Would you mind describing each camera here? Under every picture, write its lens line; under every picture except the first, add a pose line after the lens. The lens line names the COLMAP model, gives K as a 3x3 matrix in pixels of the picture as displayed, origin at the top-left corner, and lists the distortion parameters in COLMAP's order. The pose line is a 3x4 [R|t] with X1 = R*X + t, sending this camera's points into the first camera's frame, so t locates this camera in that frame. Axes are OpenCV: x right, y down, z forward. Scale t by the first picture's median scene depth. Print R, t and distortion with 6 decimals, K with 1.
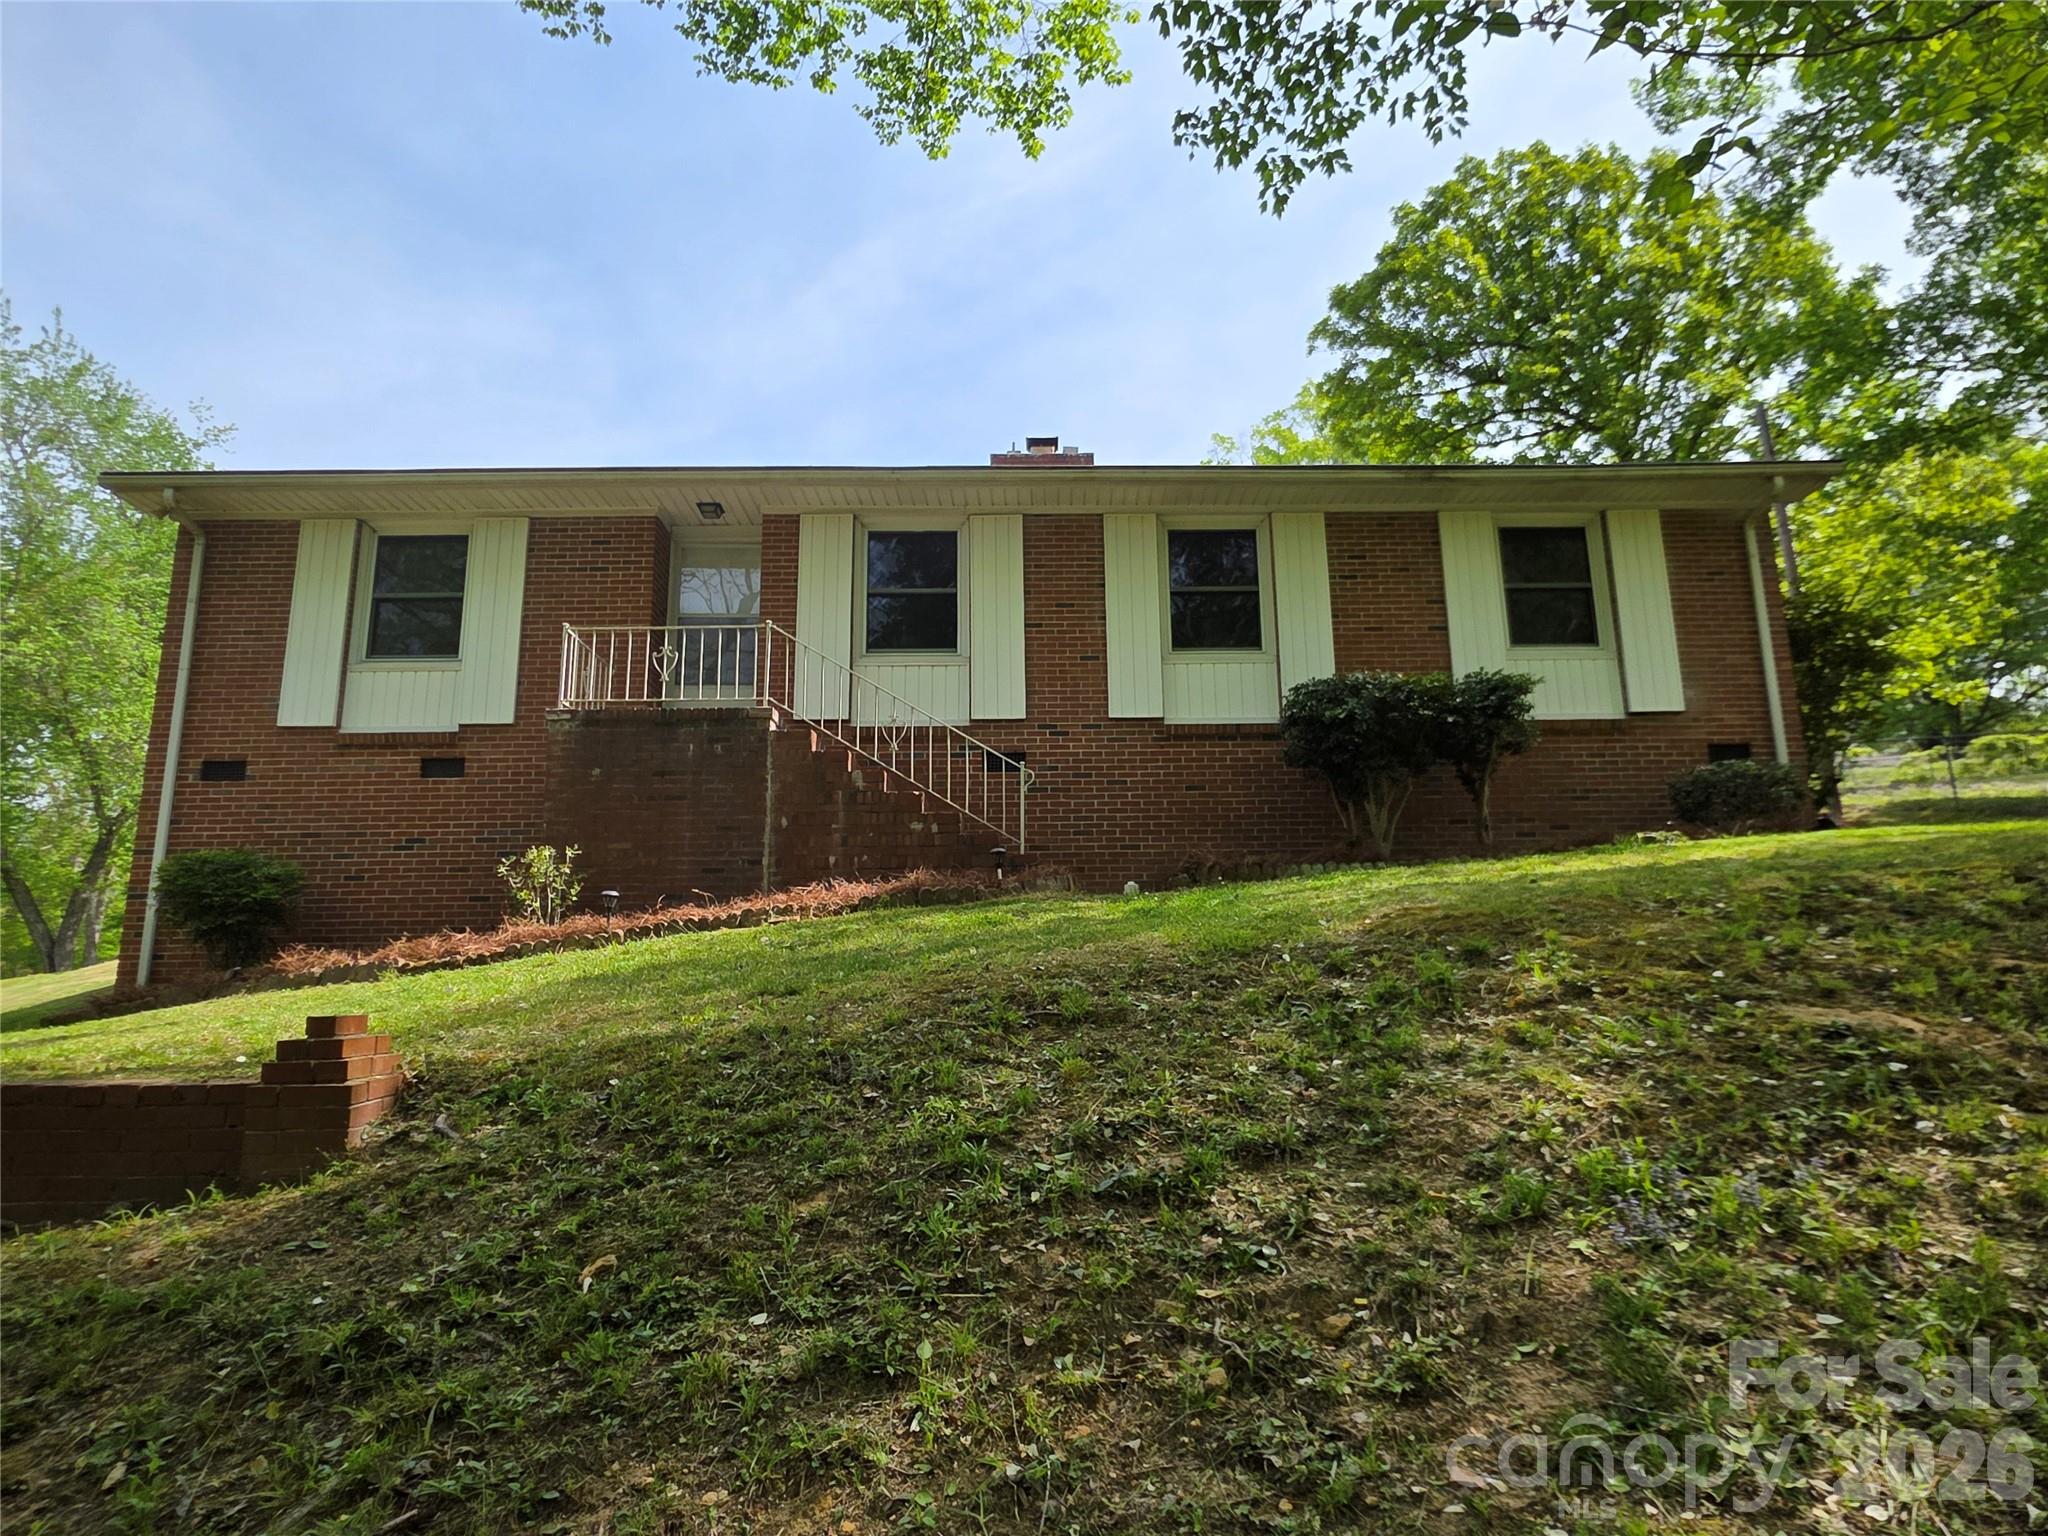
lens RADIAL K [[1188.5, 0, 1024.0], [0, 1188.5, 768.0], [0, 0, 1]] dist [0.001749, 0.000264]
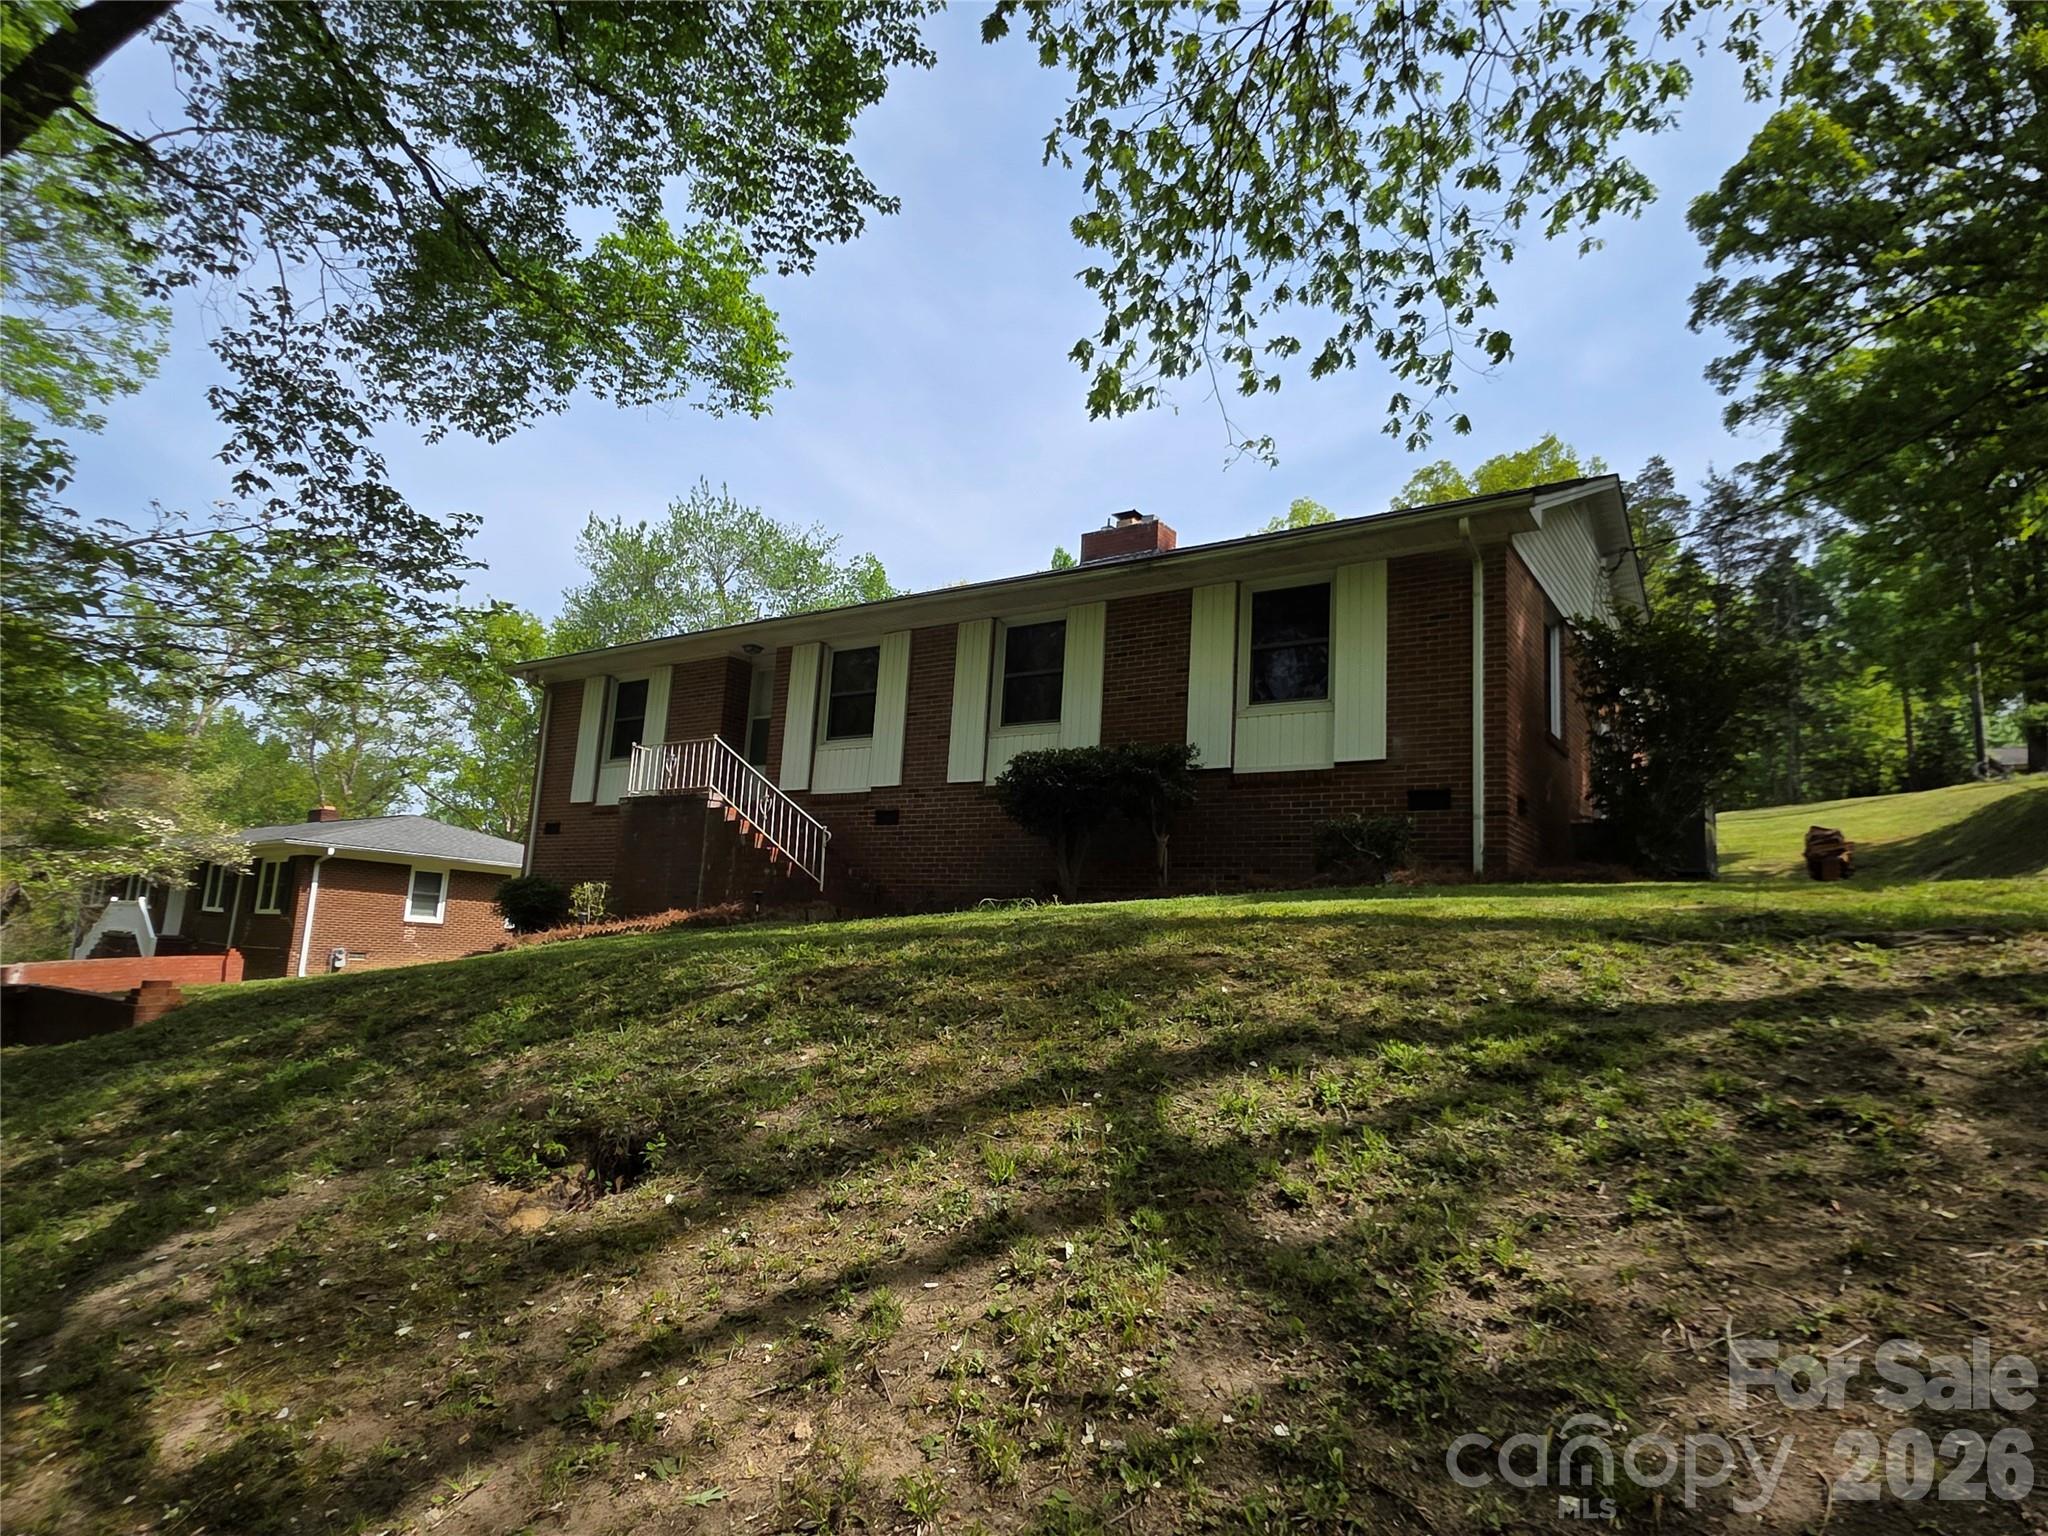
lens RADIAL K [[1174.4, 0, 1024.0], [0, 1174.4, 768.0], [0, 0, 1]] dist [-0.000718, -0.000338]
pose [[0.820201, -0.038358, -0.570789, 0.572773], [0.020384, 0.999076, -0.037849, -0.005092], [0.571713, 0.019409, 0.820224, -0.002929]]
